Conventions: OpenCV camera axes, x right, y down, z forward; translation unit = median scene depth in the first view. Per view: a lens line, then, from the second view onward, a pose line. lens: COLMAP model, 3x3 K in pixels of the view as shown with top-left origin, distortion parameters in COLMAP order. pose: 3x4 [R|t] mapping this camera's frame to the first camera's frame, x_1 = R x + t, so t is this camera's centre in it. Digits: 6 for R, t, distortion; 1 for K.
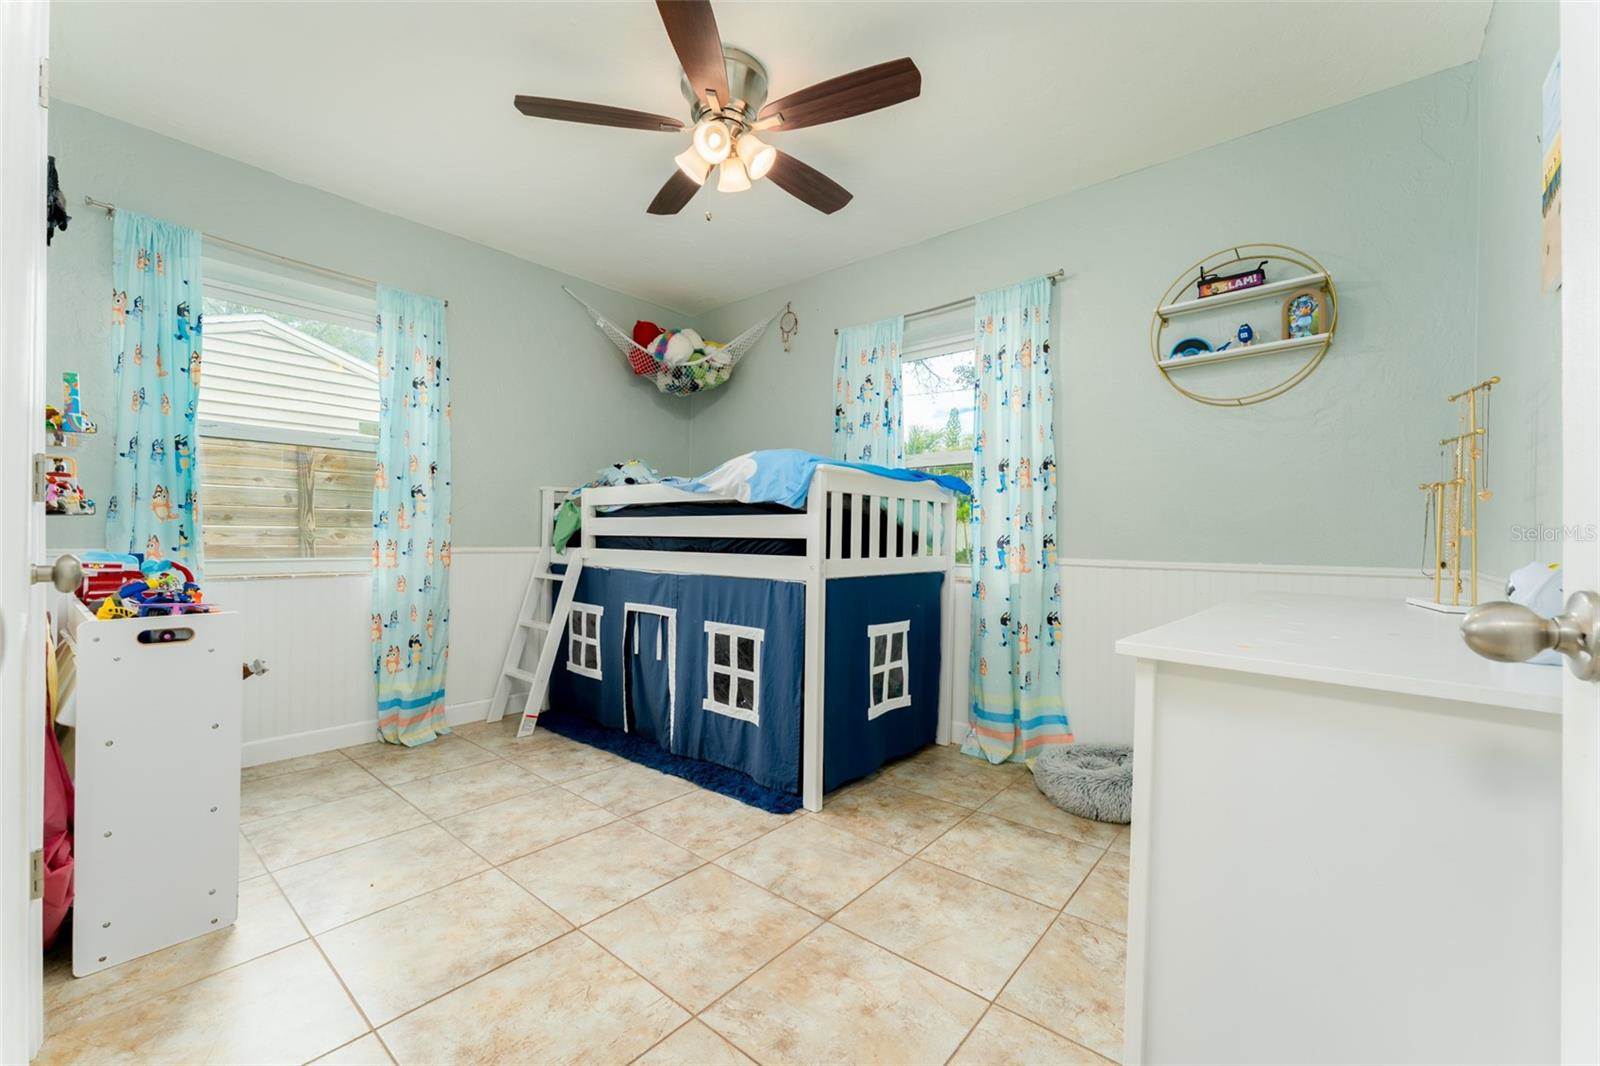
lens RADIAL K [[646.9, 0, 799.3], [0, 646.9, 518.1], [0, 0, 1]] dist [-0.000635, -0.000118]
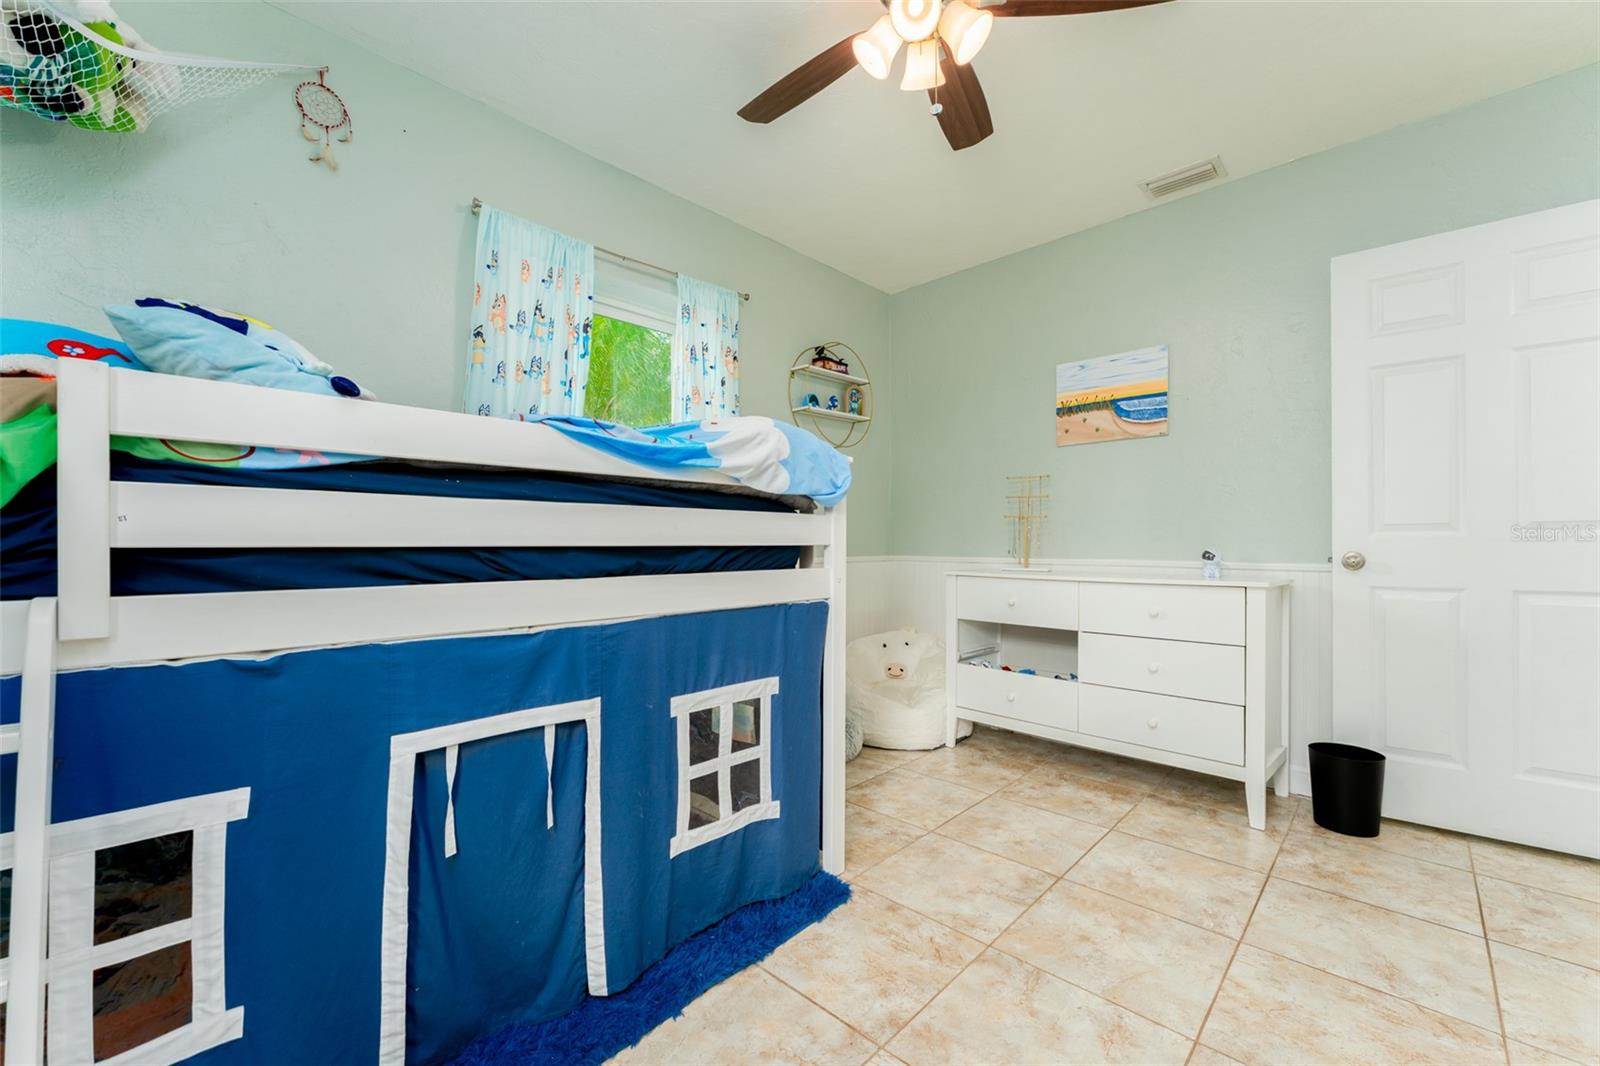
lens RADIAL K [[644.6, 0, 799.0], [0, 644.6, 529.6], [0, 0, 1]] dist [-0.000792, -0.000094]
pose [[0.056894, 0.007232, 0.998354, -0.750792], [-0.029693, 0.999544, -0.005548, 0.016728], [-0.997939, -0.029328, 0.057083, 0.941731]]
